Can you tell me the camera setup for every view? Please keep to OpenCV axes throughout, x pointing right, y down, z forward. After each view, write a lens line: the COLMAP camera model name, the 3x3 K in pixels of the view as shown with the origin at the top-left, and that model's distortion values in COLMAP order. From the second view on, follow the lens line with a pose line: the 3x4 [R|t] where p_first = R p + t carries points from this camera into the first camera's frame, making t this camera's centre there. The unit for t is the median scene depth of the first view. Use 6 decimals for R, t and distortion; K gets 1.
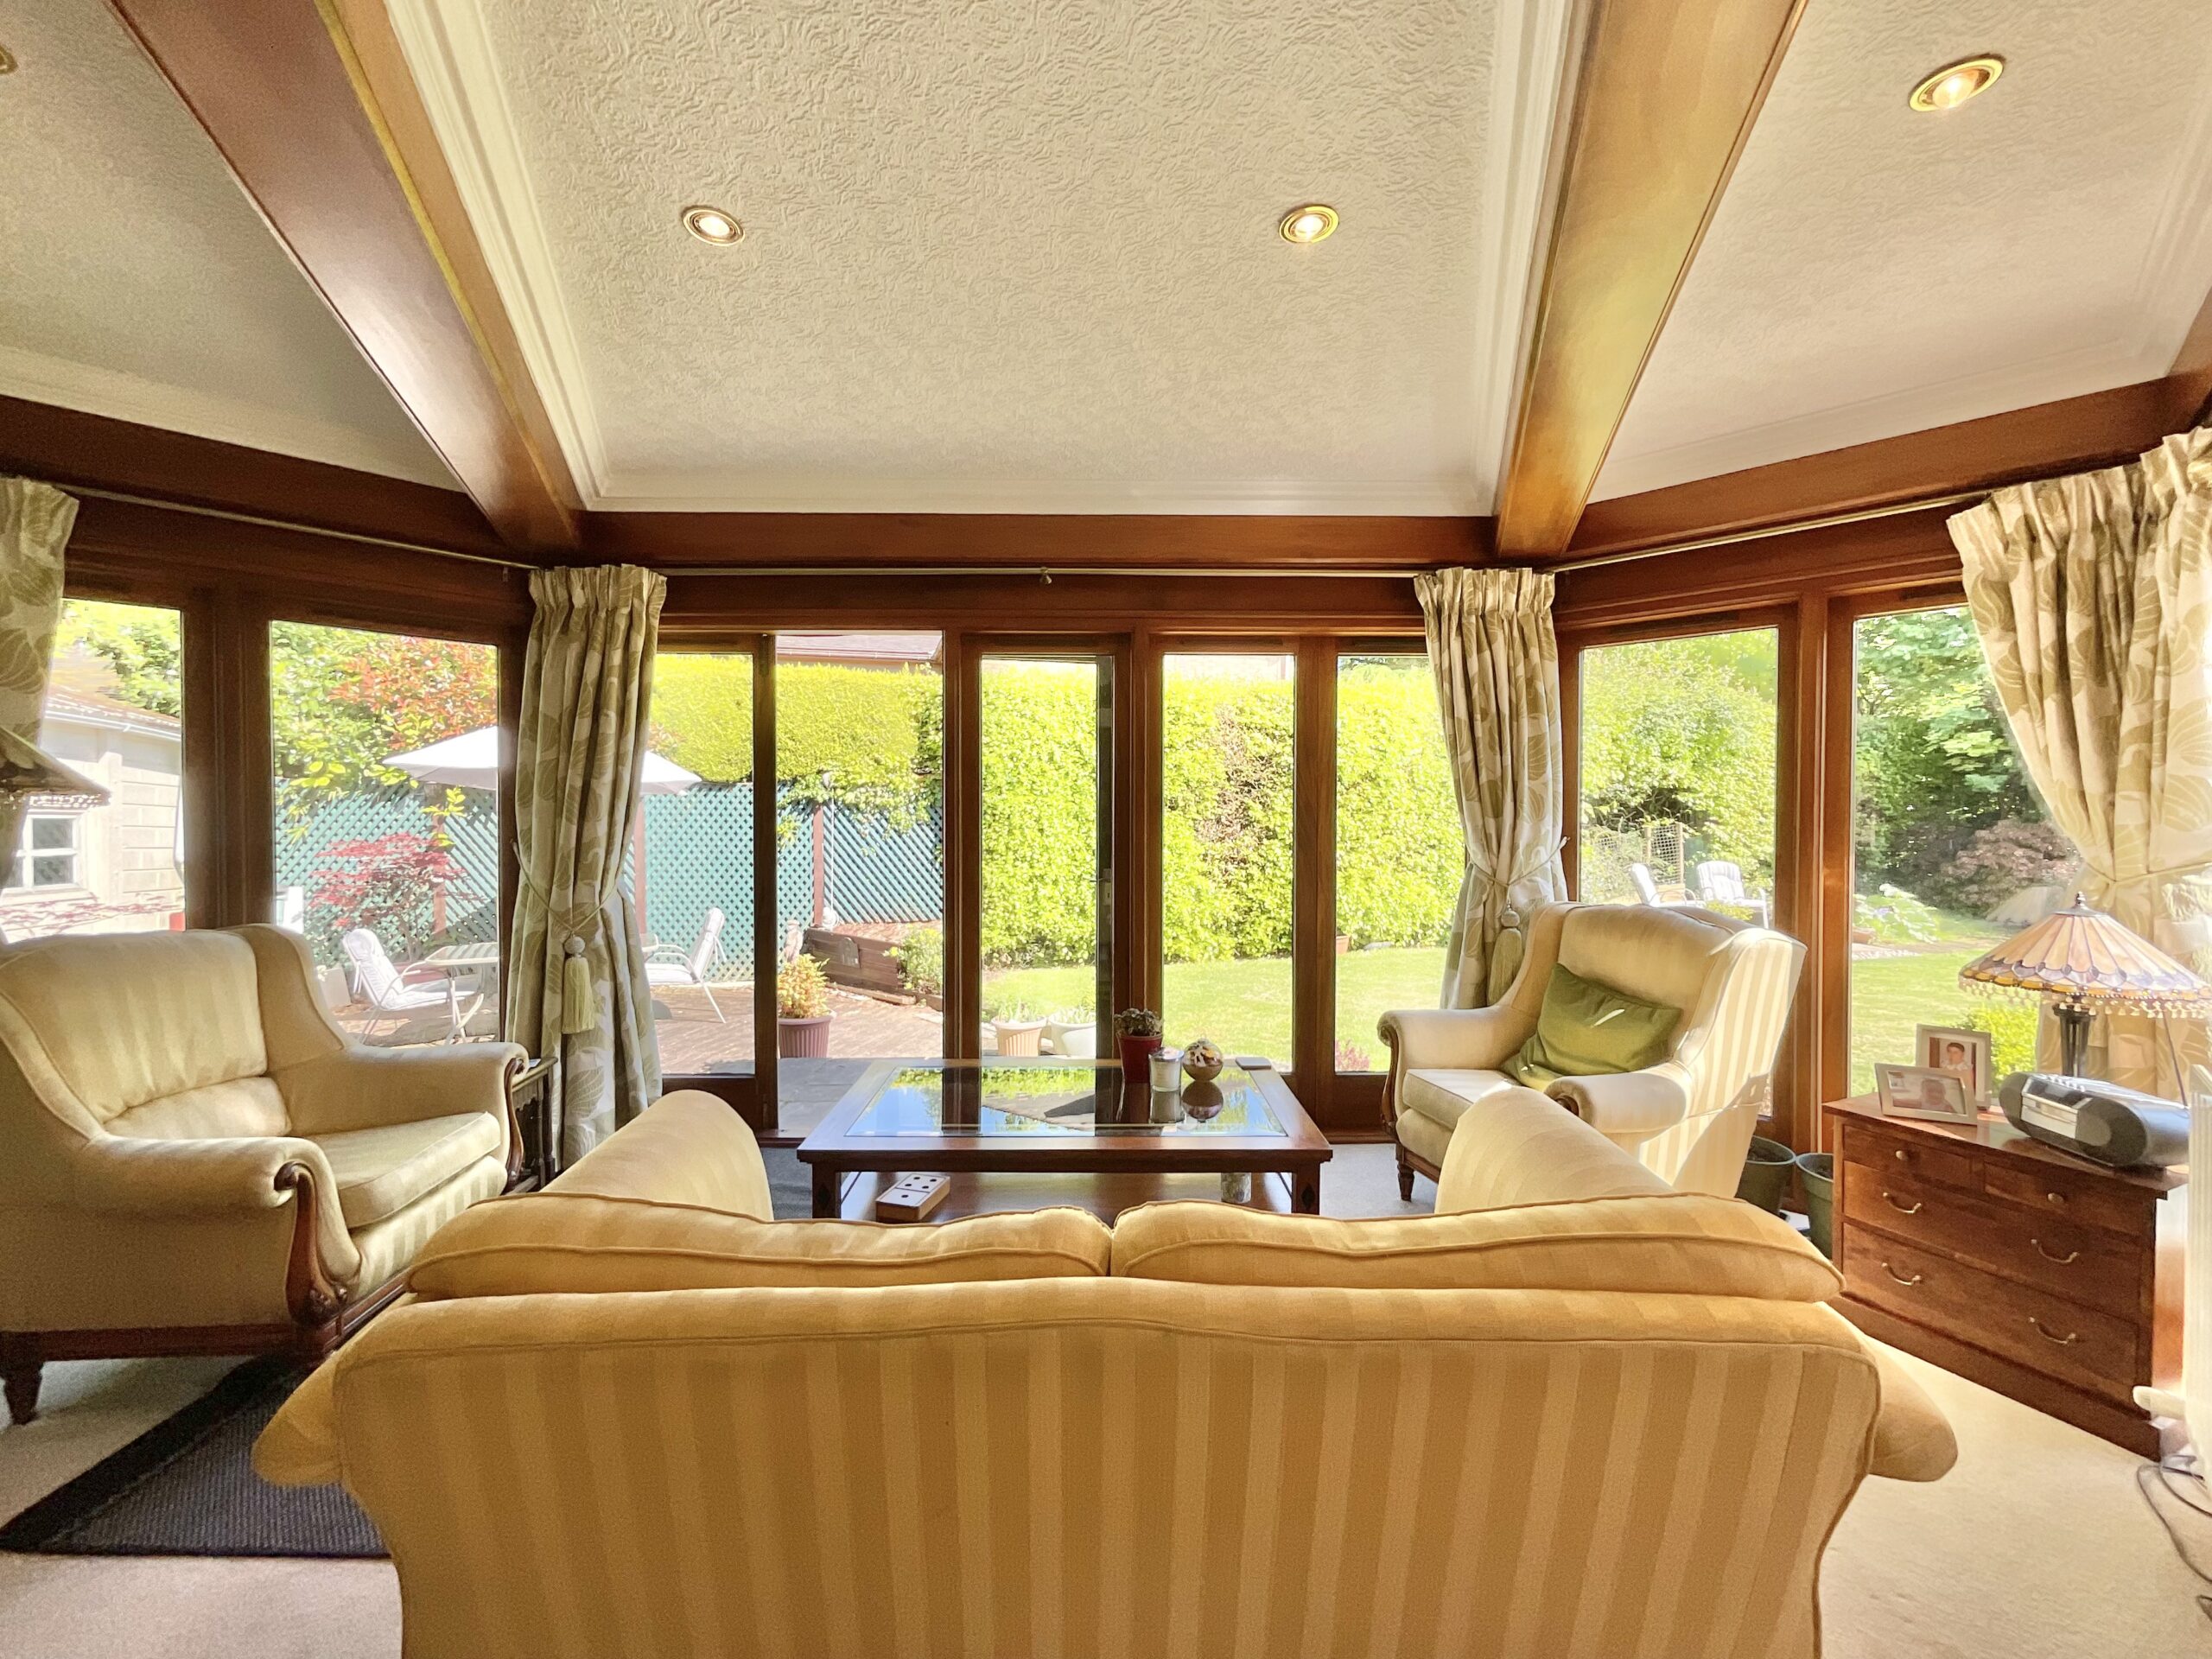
lens RADIAL K [[900.6, 0, 1102.3], [0, 900.6, 825.2], [0, 0, 1]] dist [-0.000563, 0.000226]
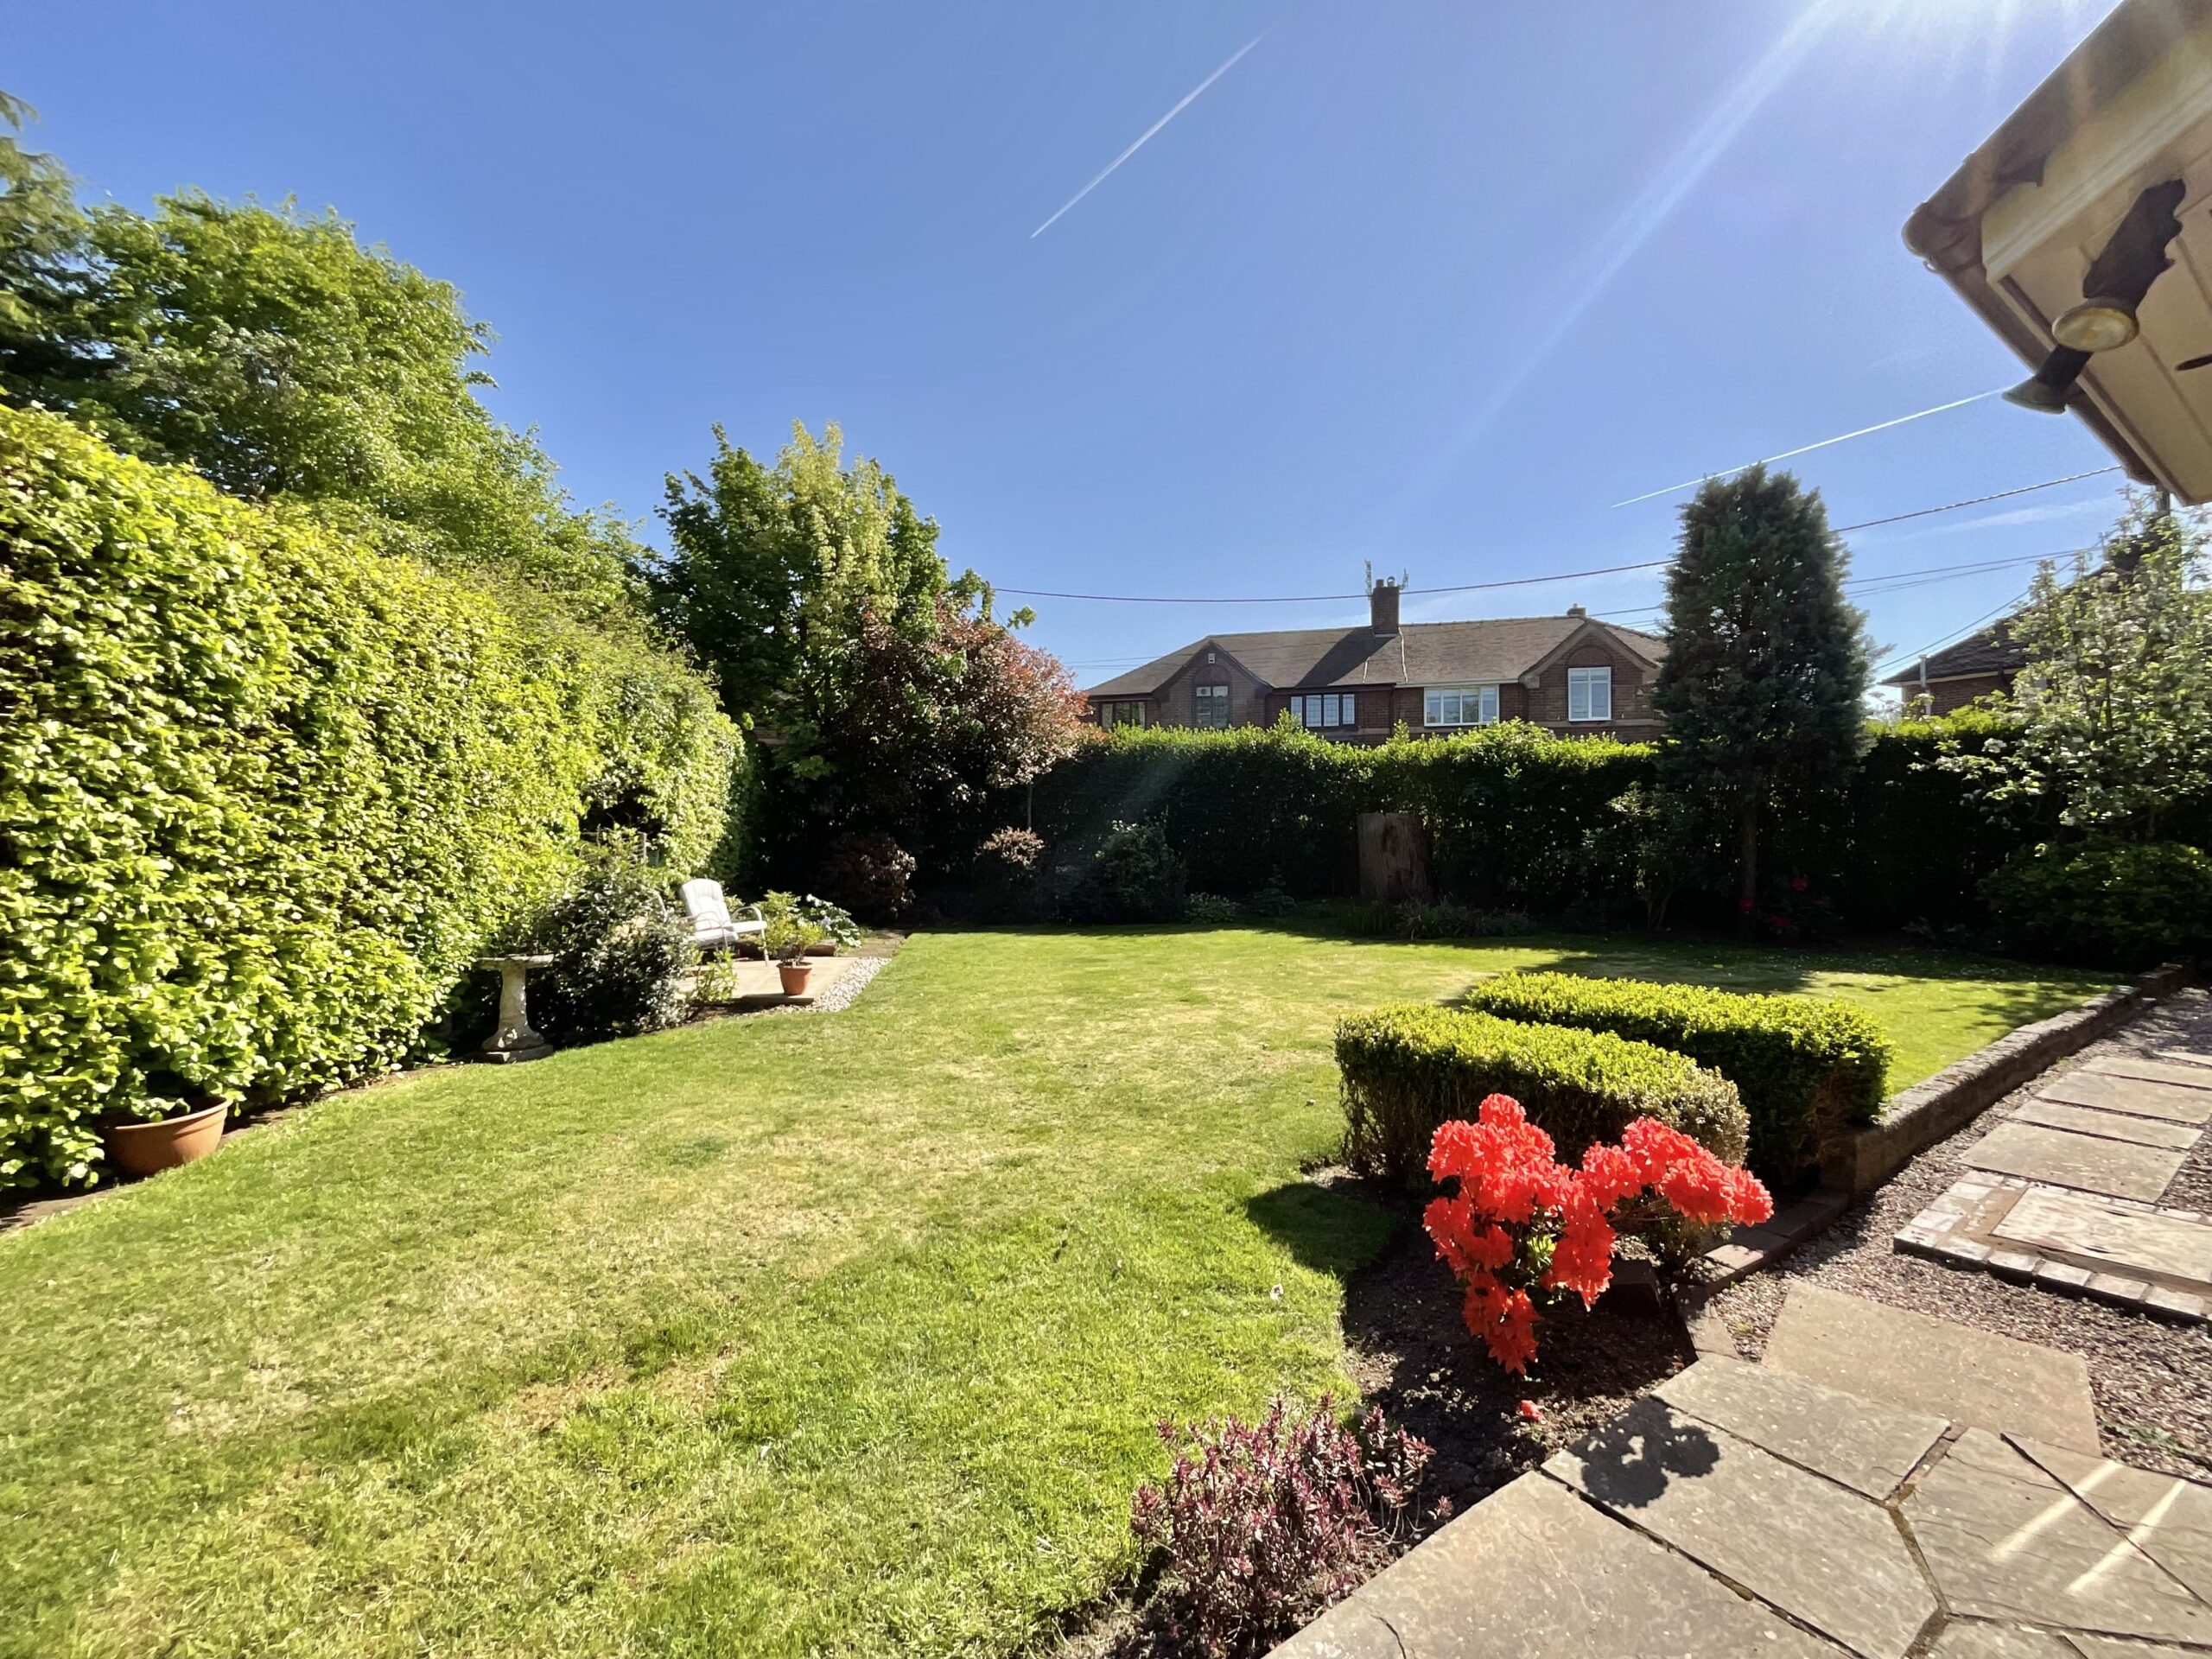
lens RADIAL K [[901.2, 0, 1106.0], [0, 901.2, 829.5], [0, 0, 1]] dist [-0.000405, -0.001847]
pose [[0.216050, 0.007802, 0.976351, -0.041793], [0.015203, 0.999820, -0.011353, 0.012079], [-0.976264, 0.017296, 0.215893, 0.553673]]
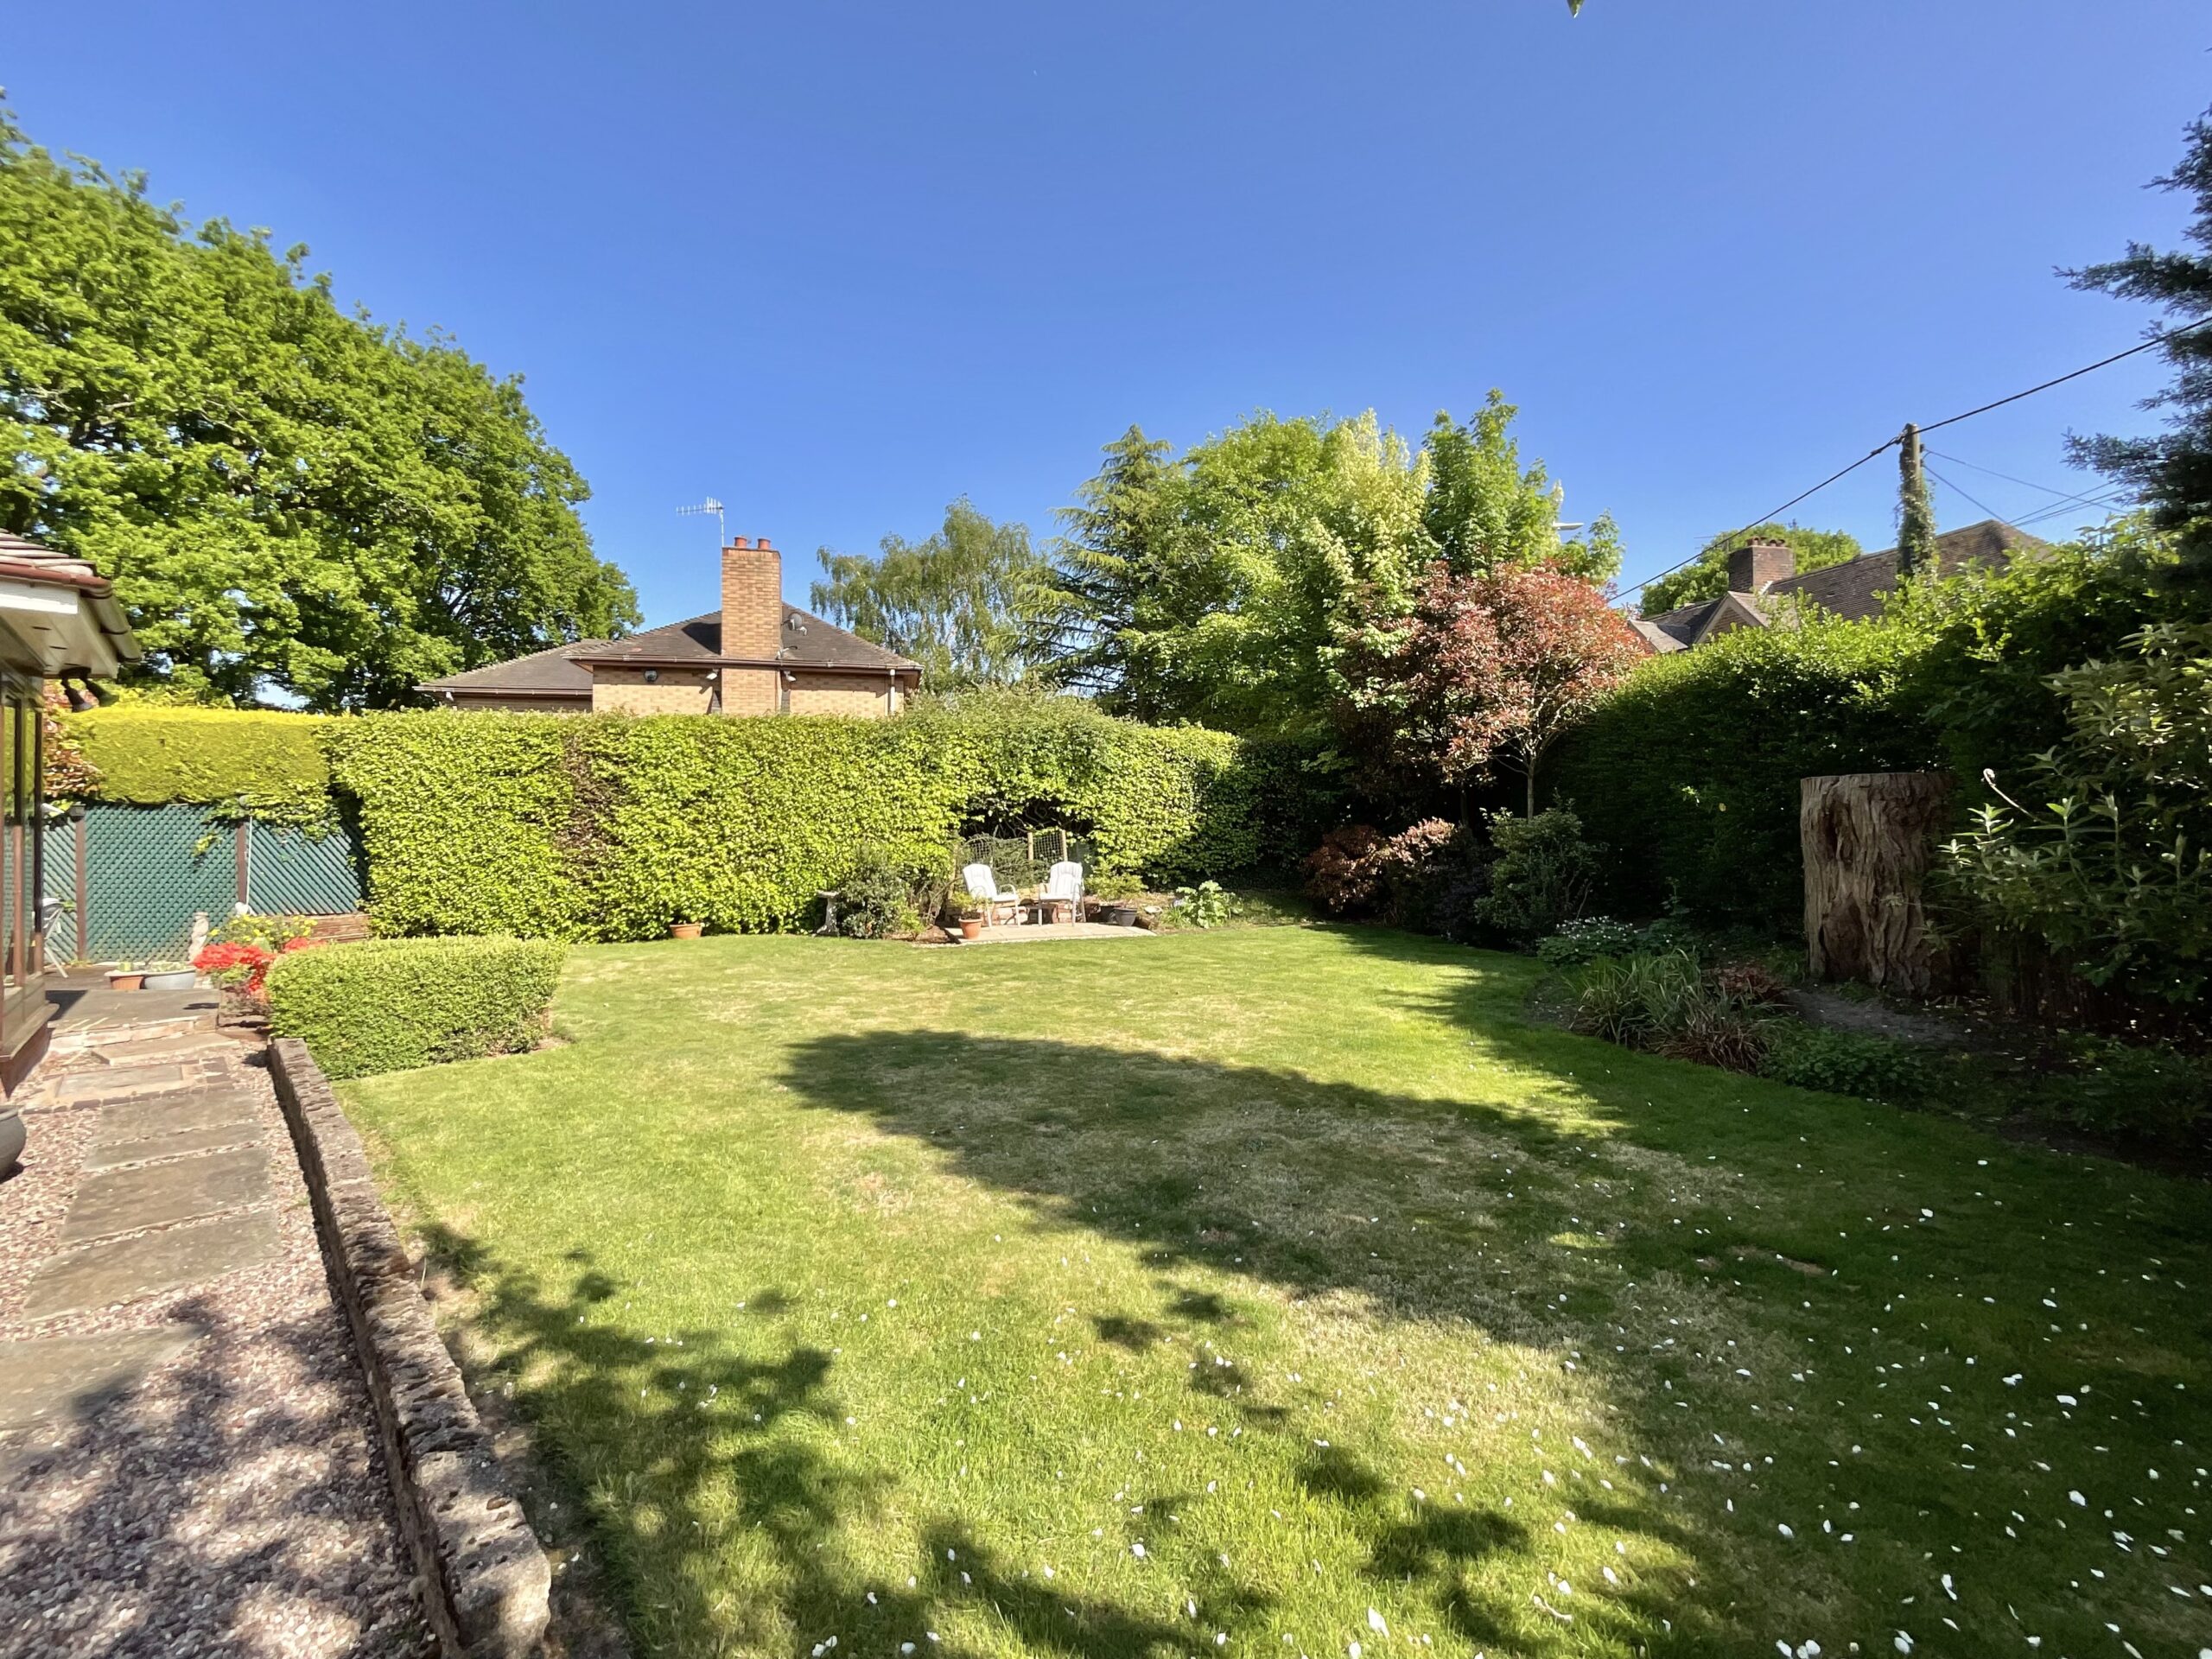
lens RADIAL K [[901.2, 0, 1106.0], [0, 901.2, 829.5], [0, 0, 1]] dist [-0.000405, -0.001847]
pose [[0.999497, -0.010097, -0.030058, 0.921355], [0.009524, 0.999772, -0.019127, 0.024482], [0.030245, 0.018831, 0.999365, -0.216221]]
